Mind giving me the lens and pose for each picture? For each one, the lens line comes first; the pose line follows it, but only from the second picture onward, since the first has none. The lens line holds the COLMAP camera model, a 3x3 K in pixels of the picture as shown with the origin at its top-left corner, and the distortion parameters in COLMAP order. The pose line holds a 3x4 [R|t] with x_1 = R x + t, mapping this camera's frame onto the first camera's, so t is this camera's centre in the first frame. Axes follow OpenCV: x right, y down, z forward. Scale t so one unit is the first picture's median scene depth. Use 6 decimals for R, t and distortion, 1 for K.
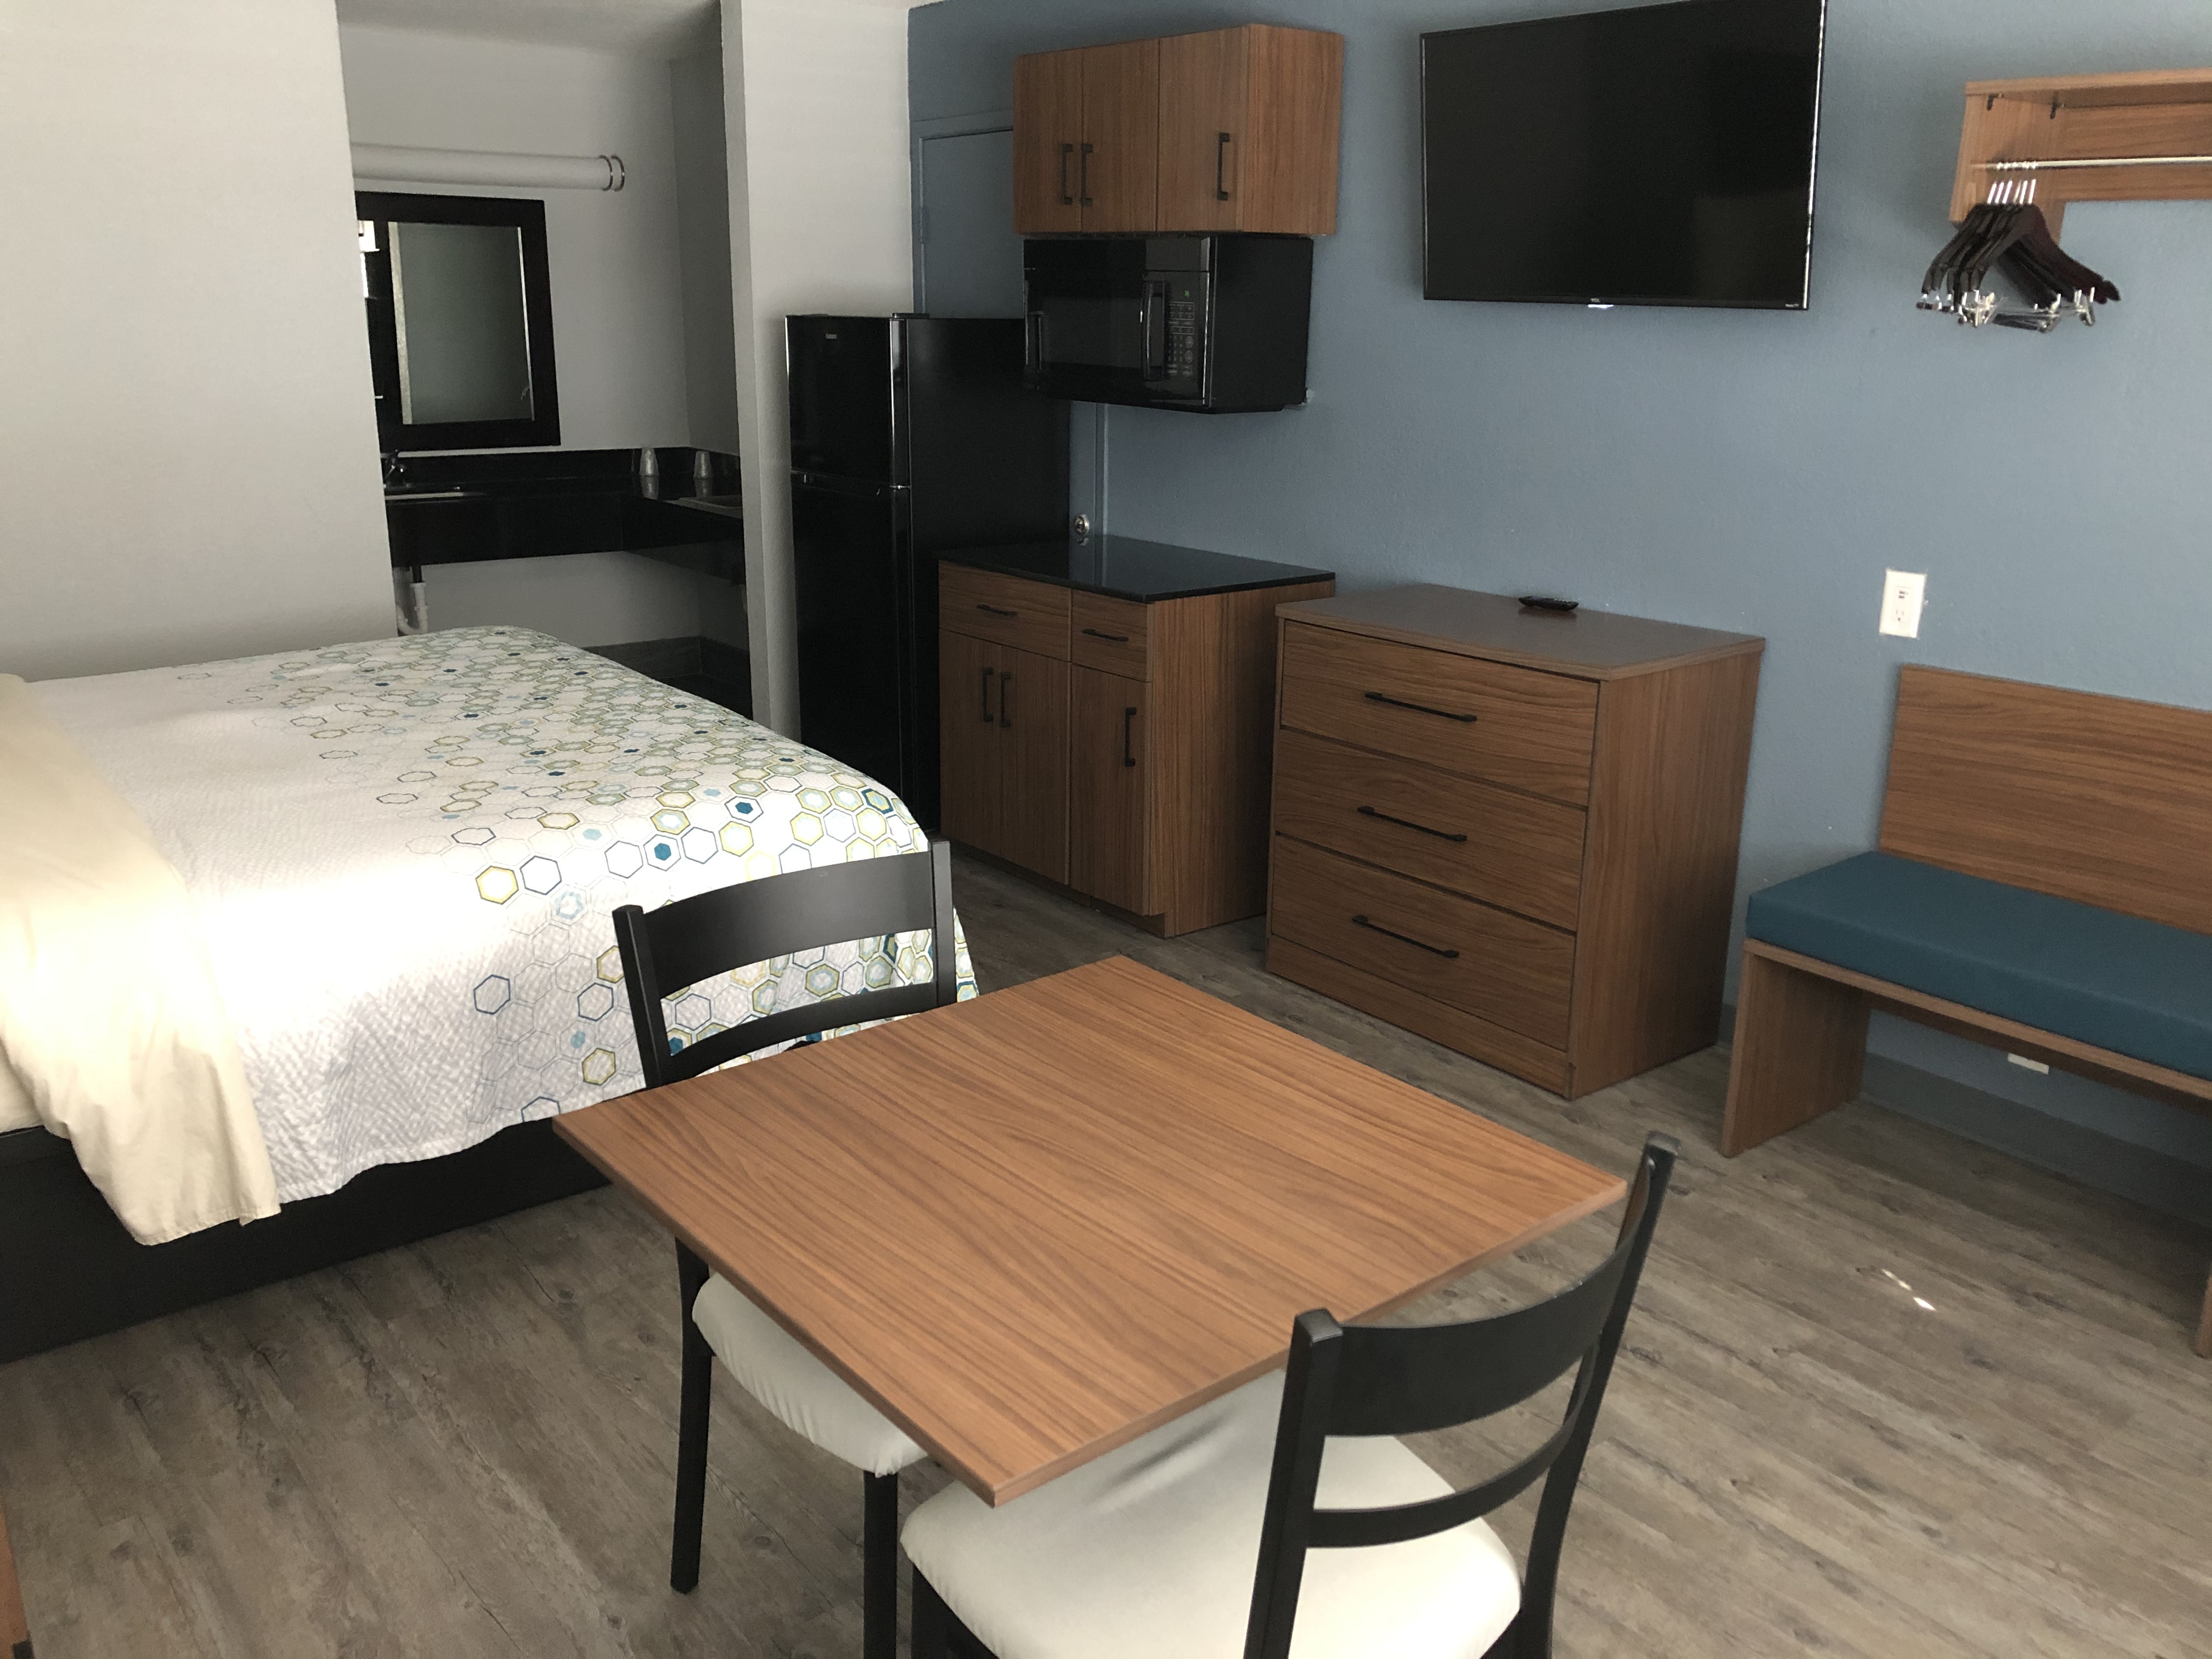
lens RADIAL K [[1820.2, 0, 1101.9], [0, 1820.2, 786.4], [0, 0, 1]] dist [0.076762, -0.131921]
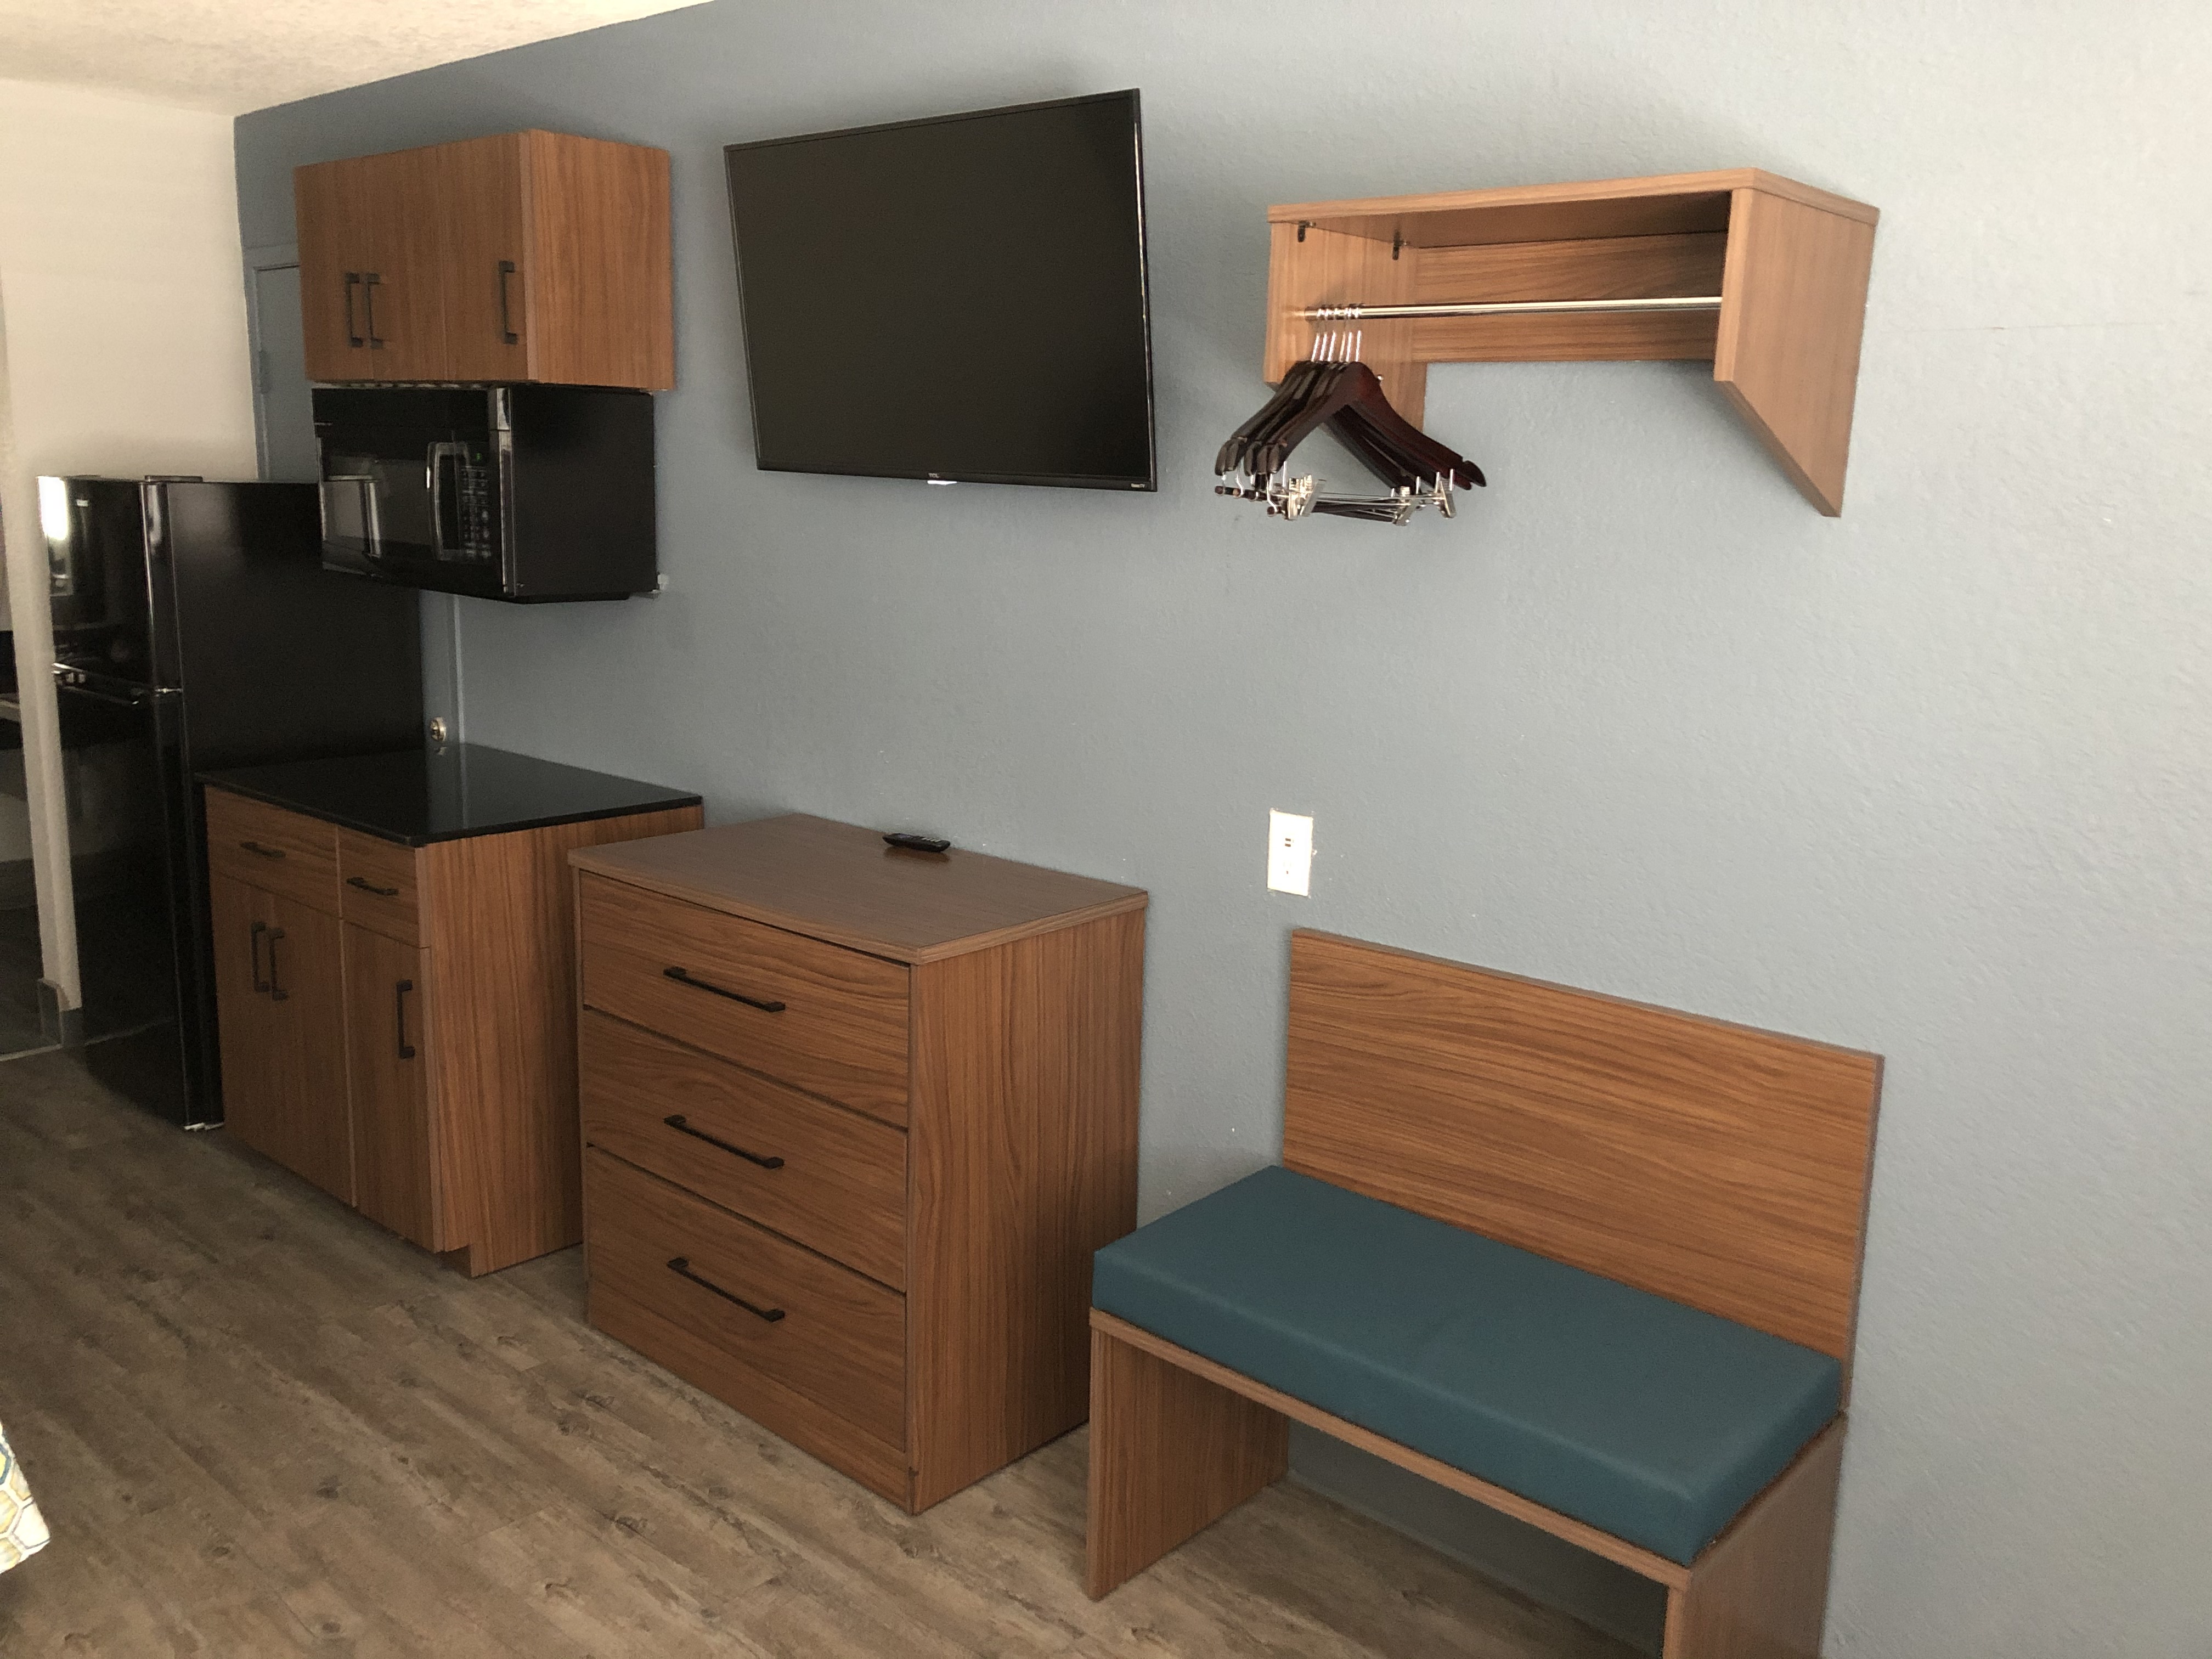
lens RADIAL K [[1821.1, 0, 1107.4], [0, 1821.1, 762.7], [0, 0, 1]] dist [0.058758, -0.116892]
pose [[0.985975, -0.013367, 0.166357, 0.210040], [0.029634, 0.994970, -0.095691, -0.060722], [-0.164241, 0.099279, 0.981412, 0.216251]]
